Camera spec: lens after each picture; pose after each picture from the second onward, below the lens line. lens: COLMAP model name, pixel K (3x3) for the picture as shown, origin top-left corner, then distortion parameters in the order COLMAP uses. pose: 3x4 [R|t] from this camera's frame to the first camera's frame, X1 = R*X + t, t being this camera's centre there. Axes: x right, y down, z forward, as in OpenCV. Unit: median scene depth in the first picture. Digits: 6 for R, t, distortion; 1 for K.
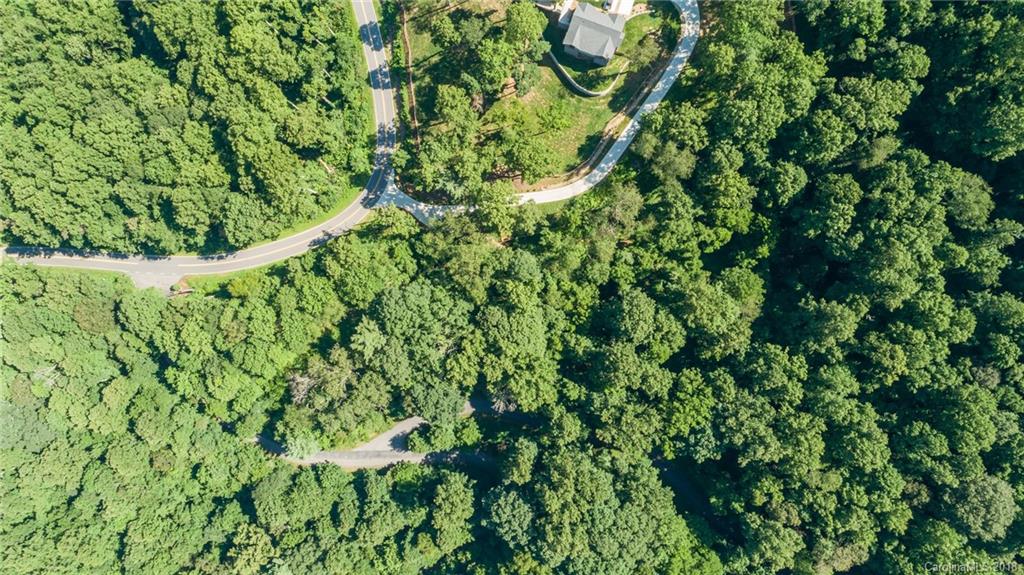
lens RADIAL K [[727.4, 0, 513.6], [0, 727.4, 286.9], [0, 0, 1]] dist [-0.053762, 0.016786]
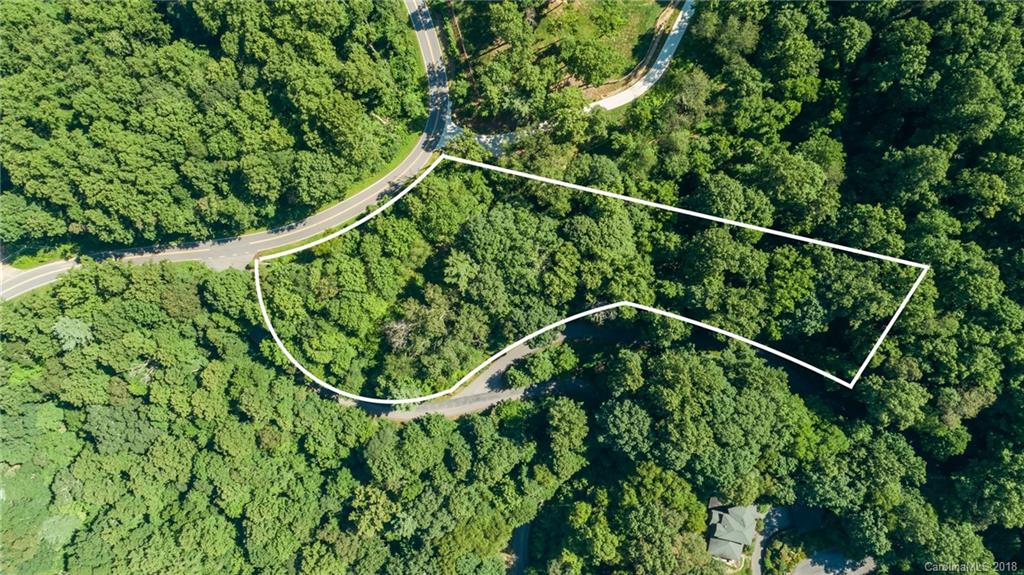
lens RADIAL K [[727.4, 0, 512.7], [0, 727.4, 287.7], [0, 0, 1]] dist [-0.053762, 0.016786]
pose [[0.985109, -0.171299, -0.014698, -0.116149], [0.171414, 0.985175, 0.006894, 0.097833], [0.013299, -0.009311, 0.999868, 0.001443]]
